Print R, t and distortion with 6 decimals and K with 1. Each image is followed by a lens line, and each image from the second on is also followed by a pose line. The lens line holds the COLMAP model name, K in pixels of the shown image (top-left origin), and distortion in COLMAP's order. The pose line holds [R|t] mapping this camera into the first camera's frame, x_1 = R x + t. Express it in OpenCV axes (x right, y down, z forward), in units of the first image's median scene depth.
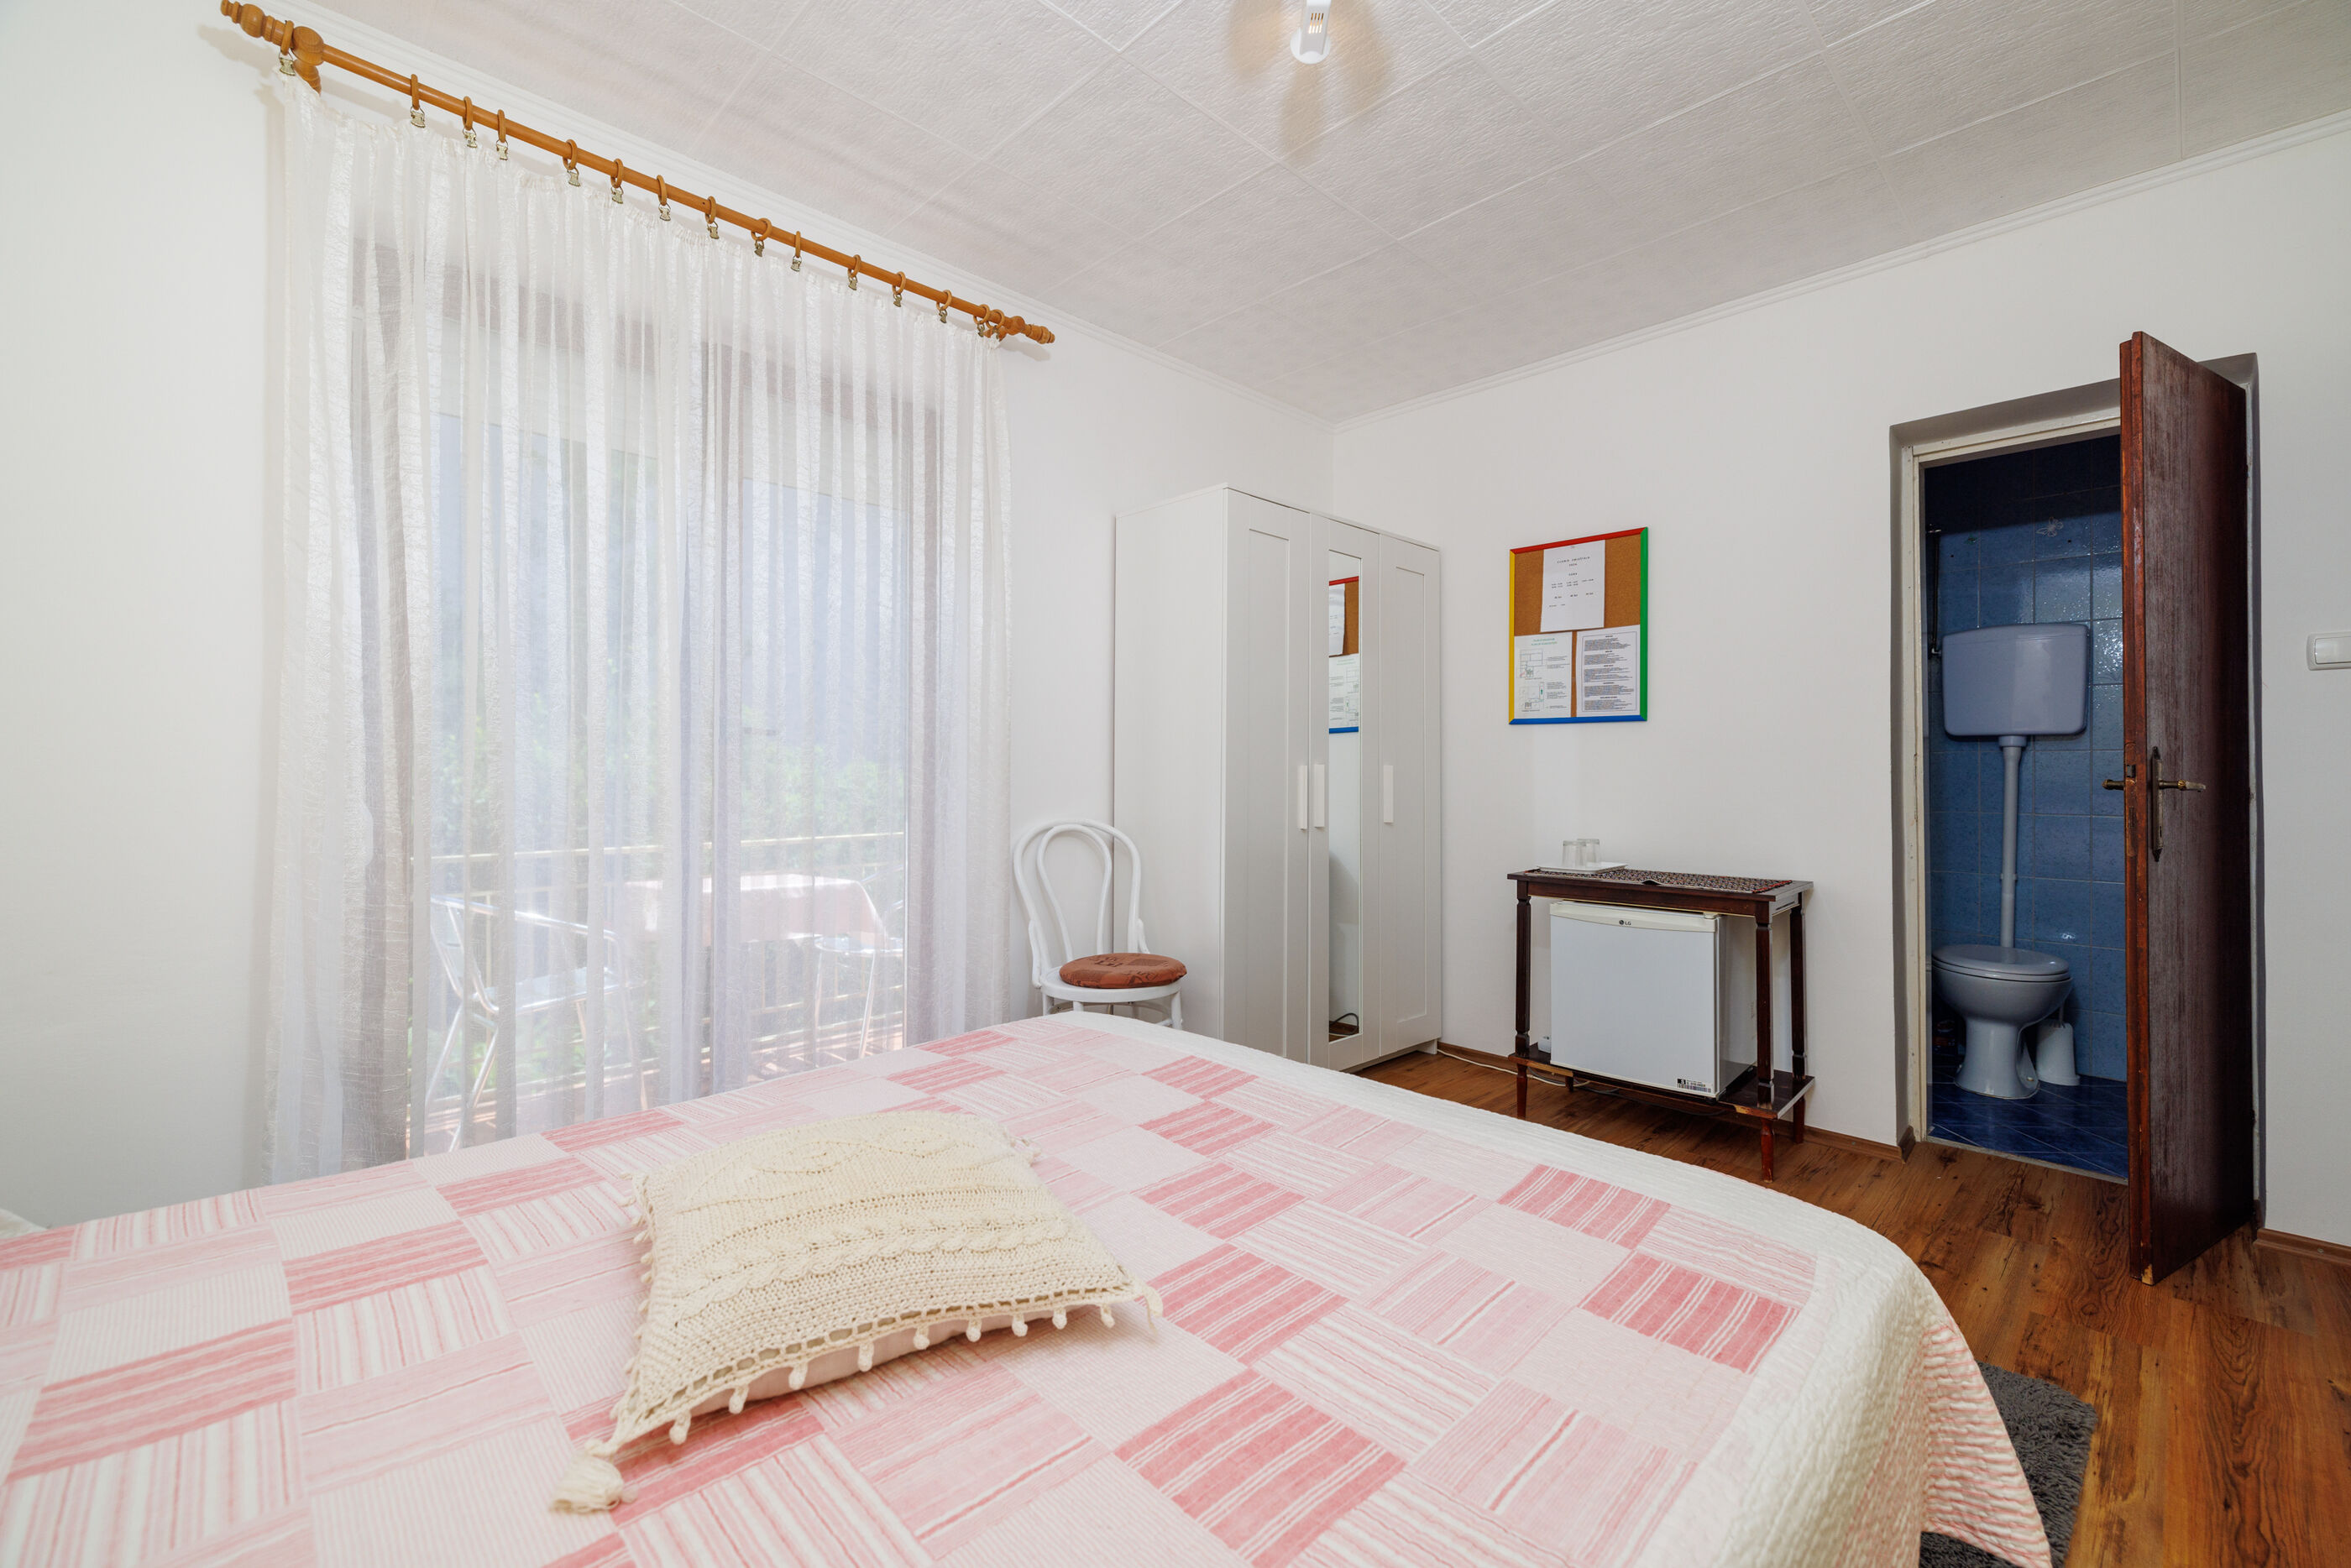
lens RADIAL K [[998.2, 0, 1184.5], [0, 998.2, 779.1], [0, 0, 1]] dist [0.000454, -0.001626]
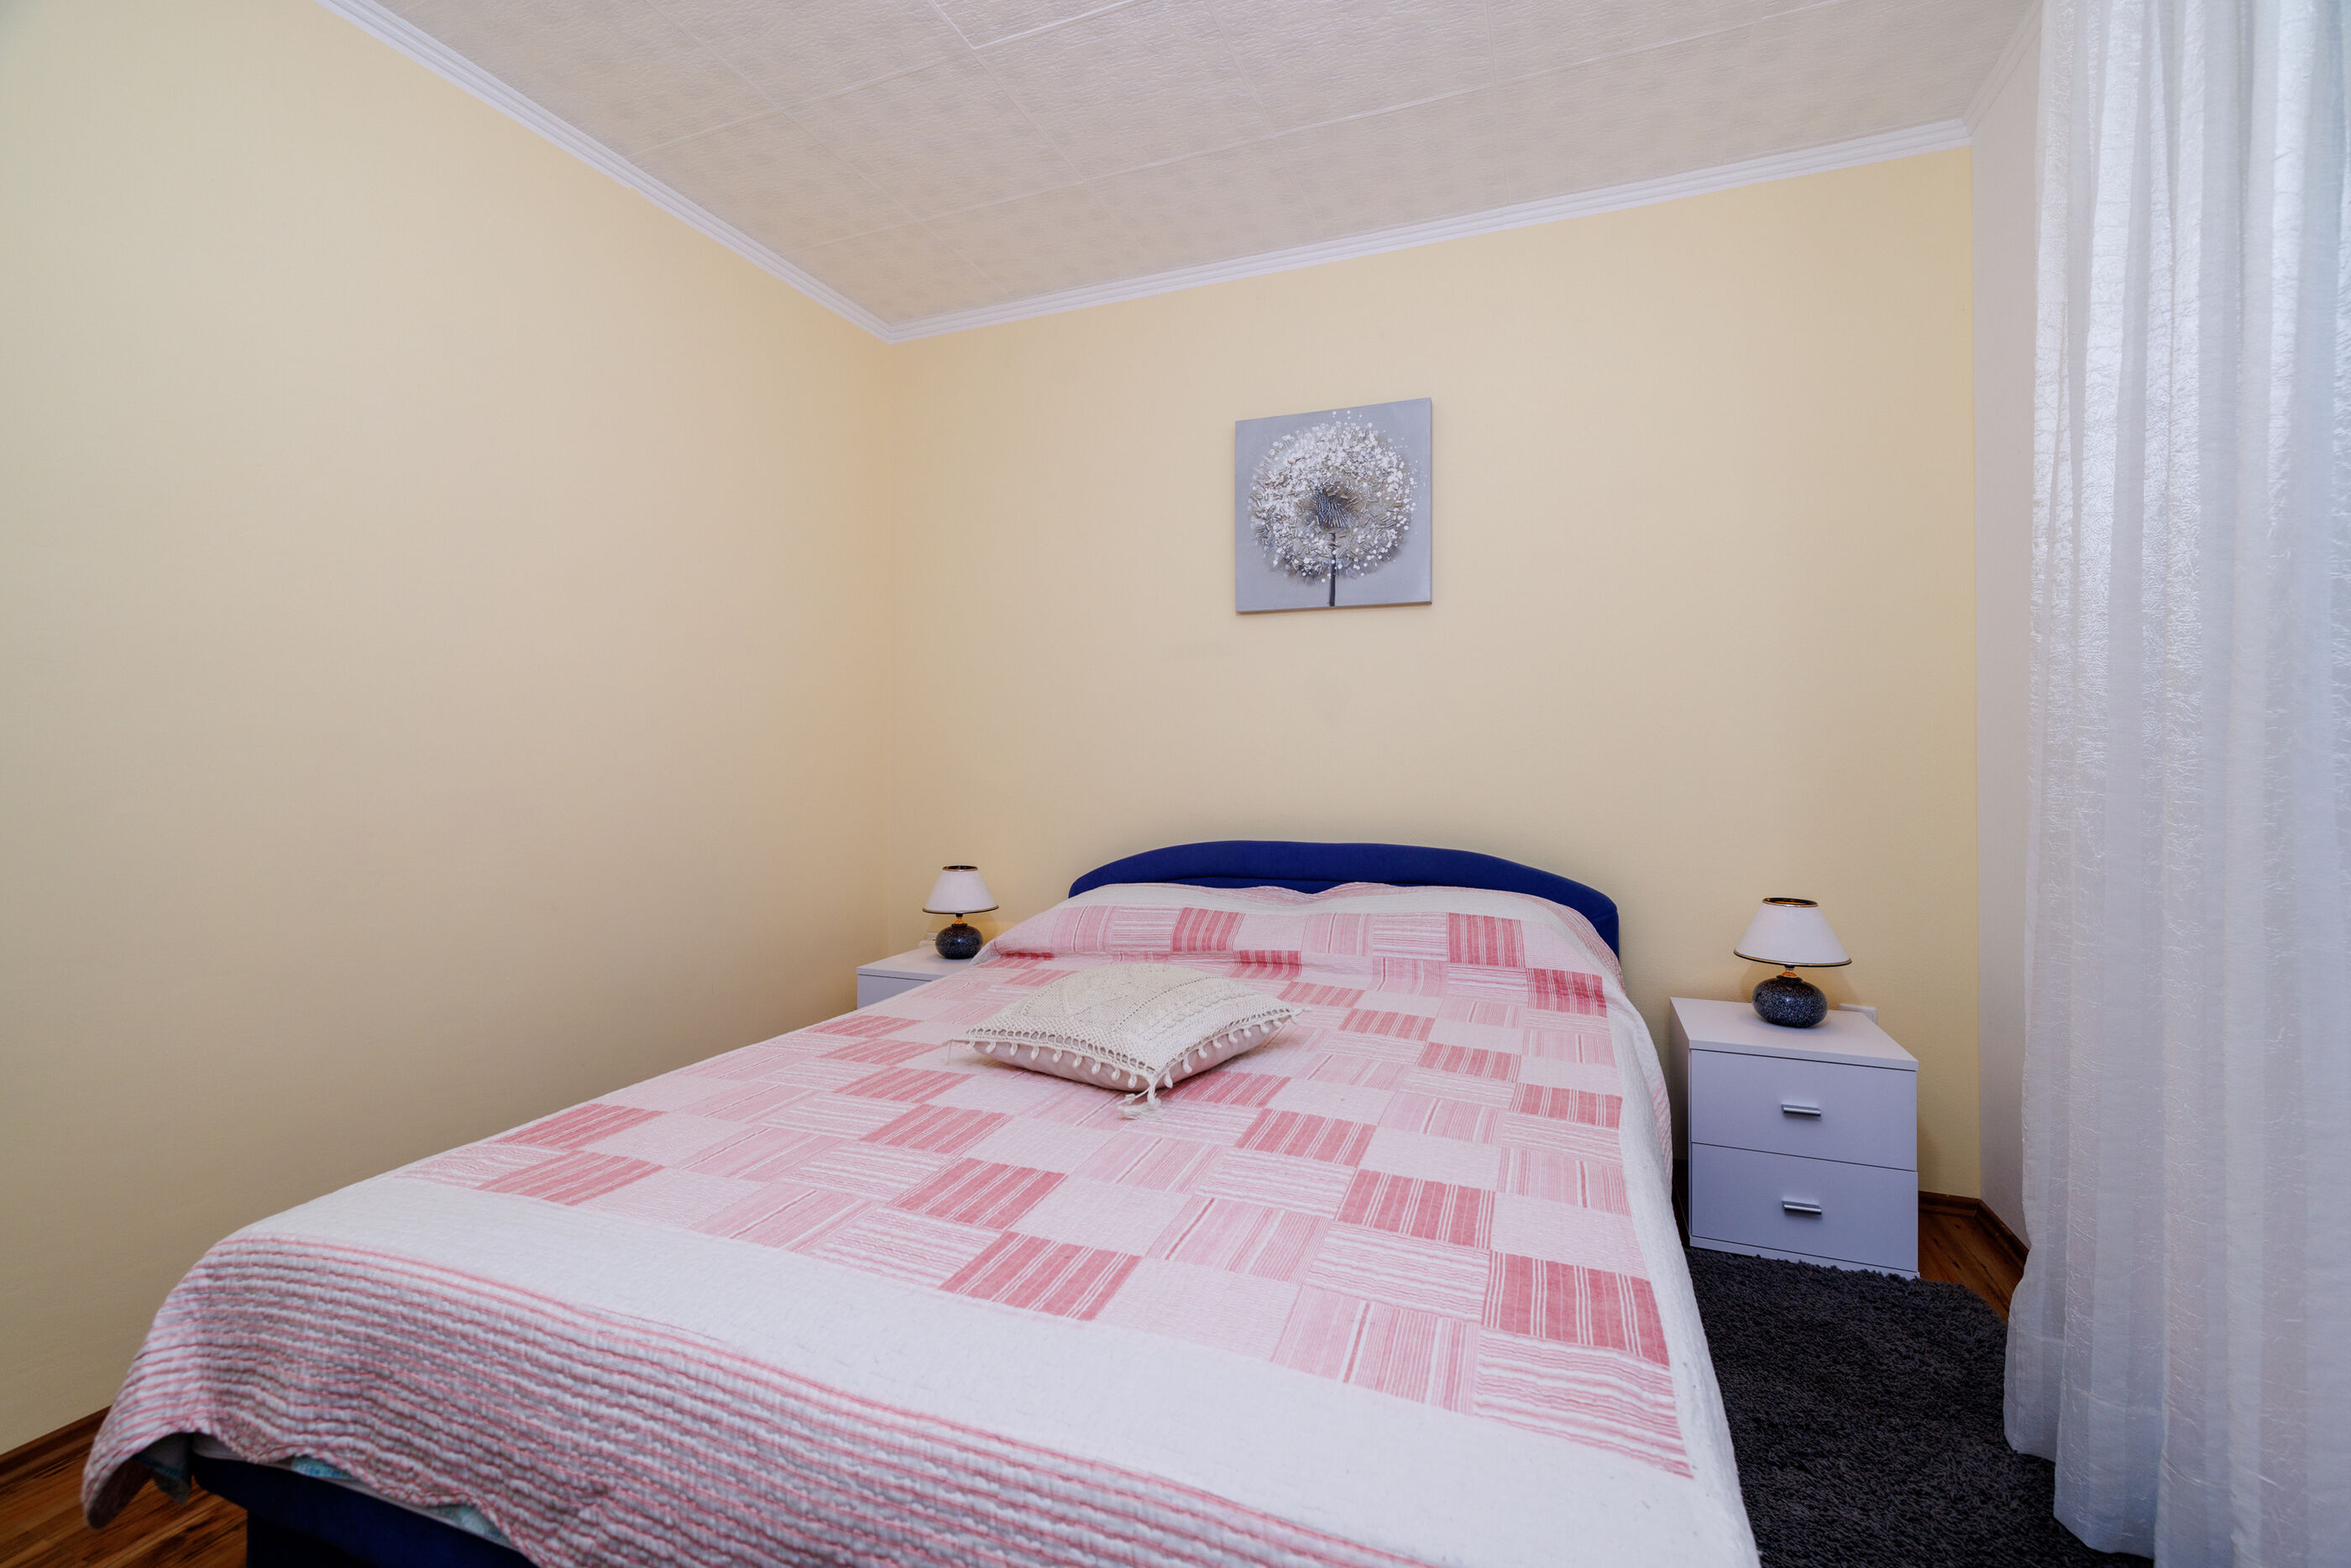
lens RADIAL K [[998.2, 0, 1186.2], [0, 998.2, 769.5], [0, 0, 1]] dist [0.000454, -0.001626]
pose [[-0.912753, 0.001301, -0.408510, 0.109755], [-0.004632, 0.999898, 0.013533, -0.003125], [0.408486, 0.014244, -0.912653, 0.979299]]
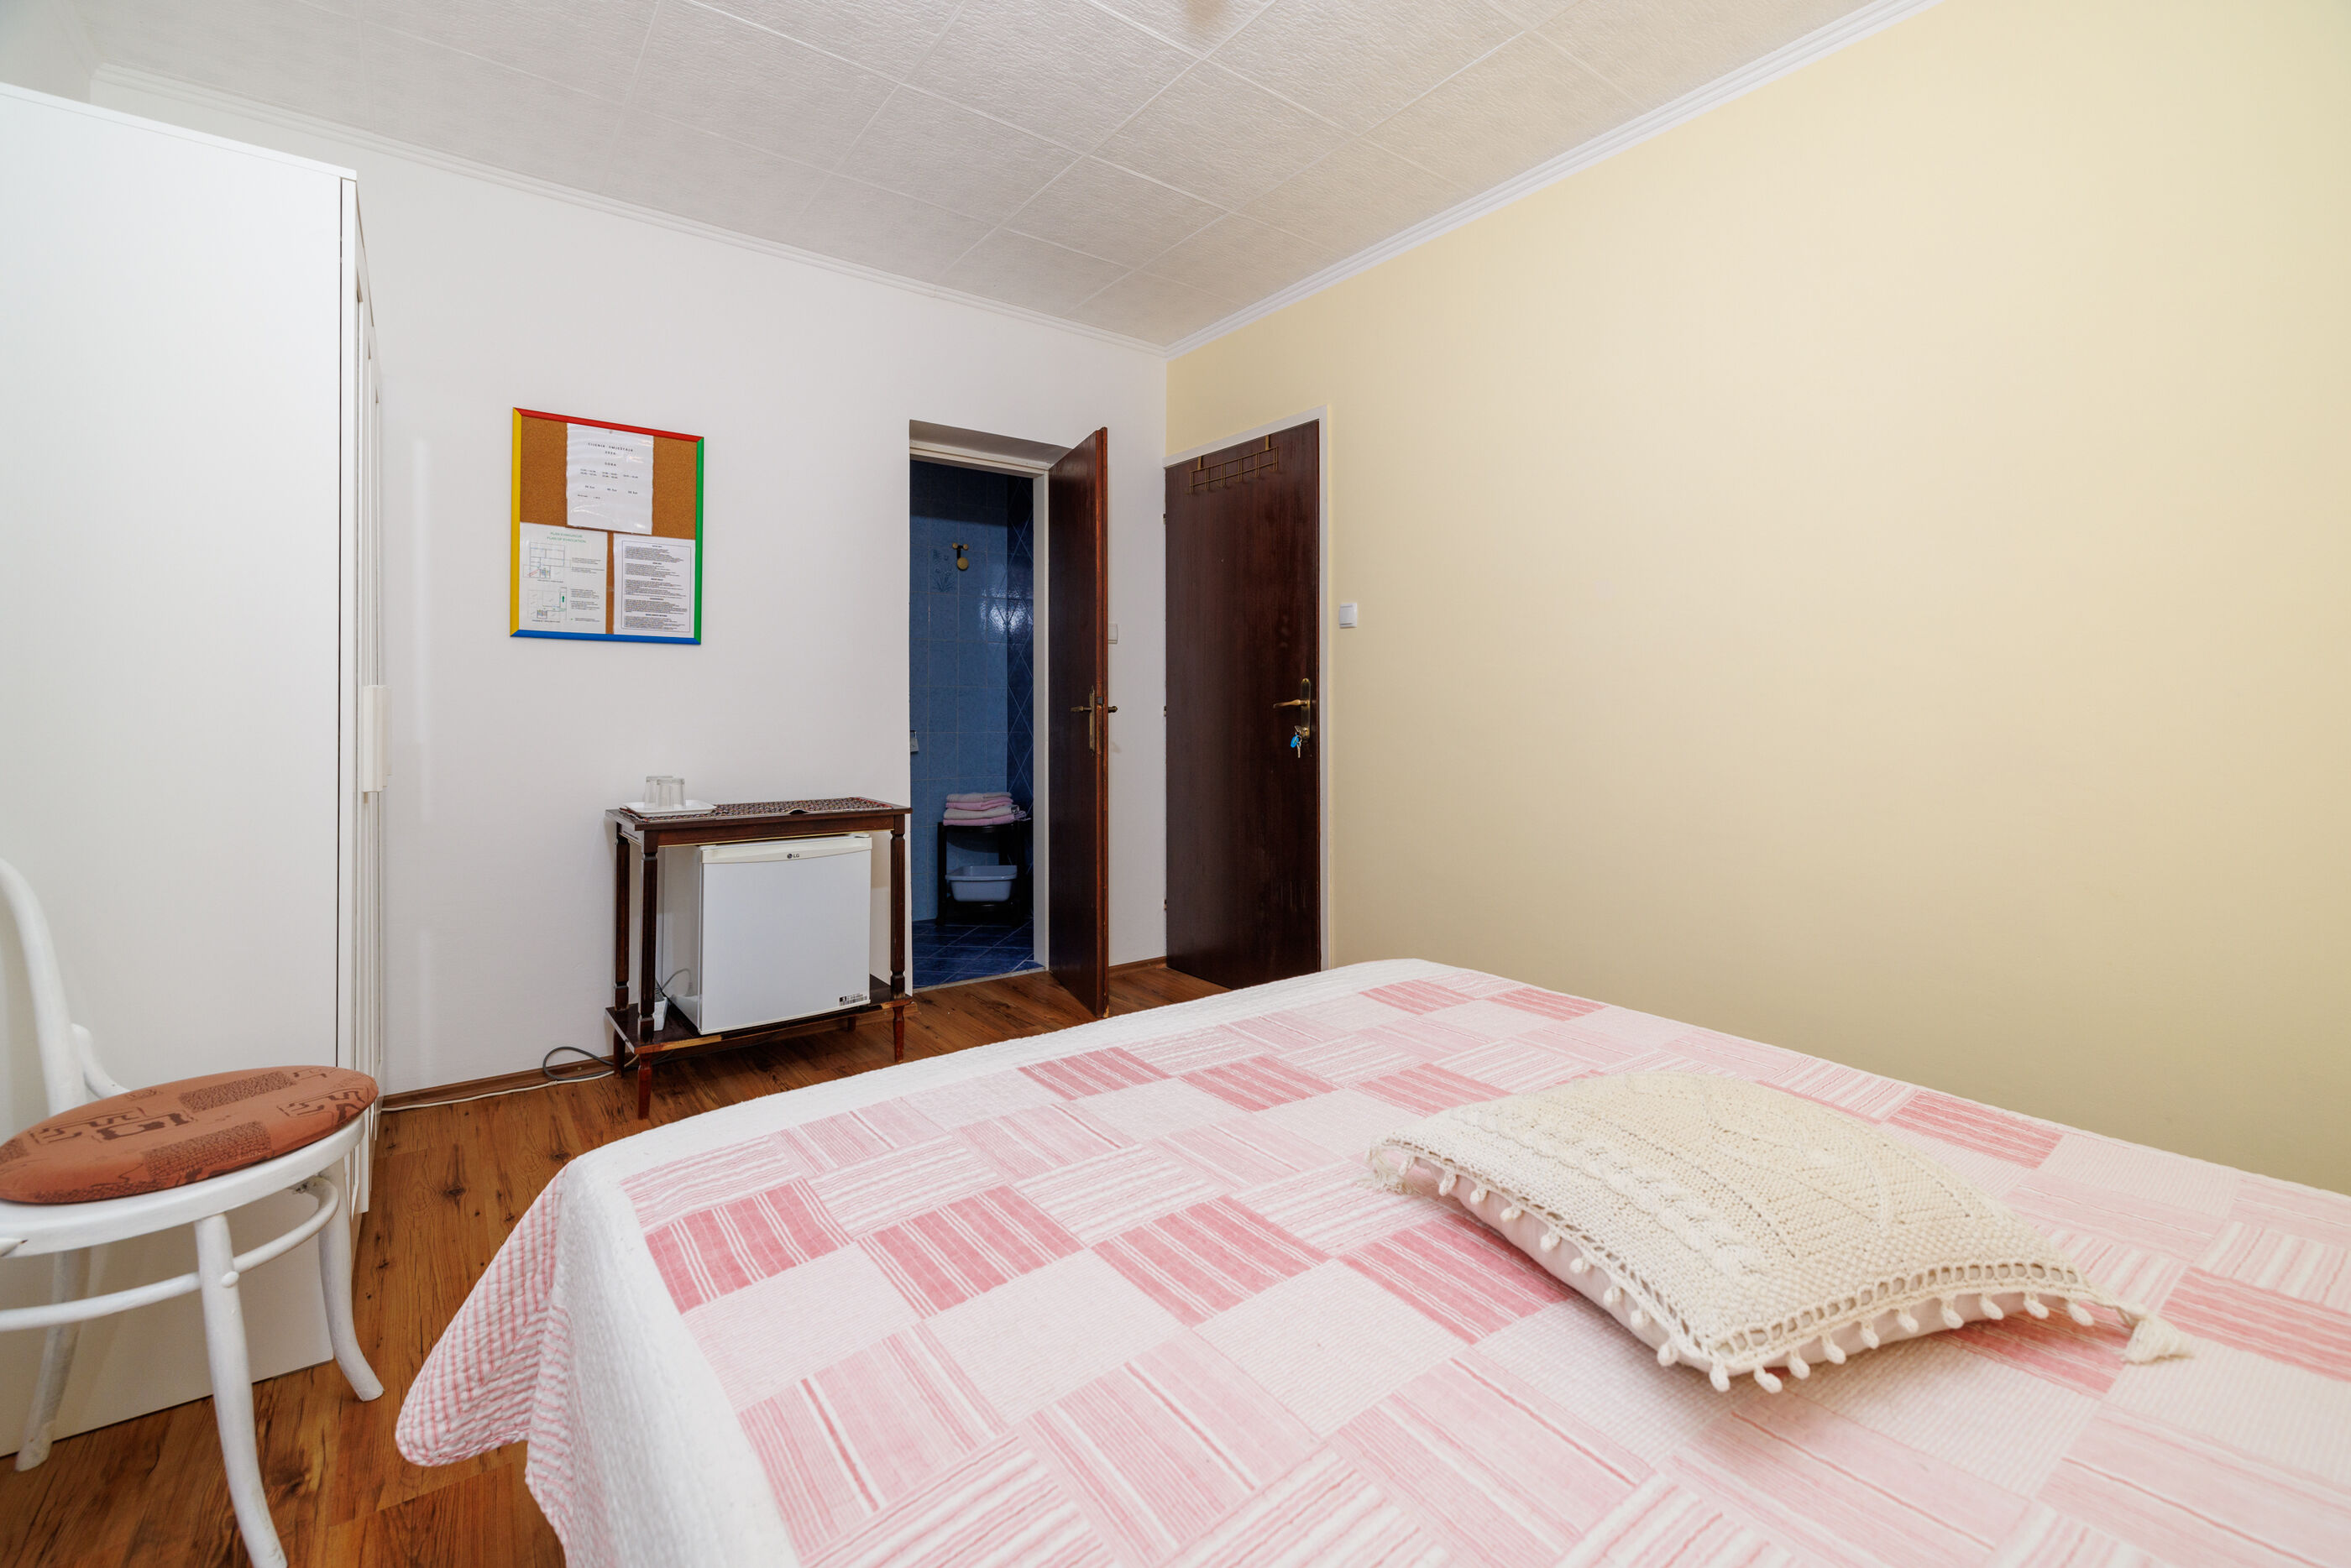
lens RADIAL K [[998.2, 0, 1208.1], [0, 998.2, 713.4], [0, 0, 1]] dist [0.000454, -0.001626]
pose [[0.117742, -0.012174, 0.992970, -0.494232], [0.002357, 0.999925, 0.011980, -0.005157], [-0.993041, 0.000930, 0.117762, 0.508475]]
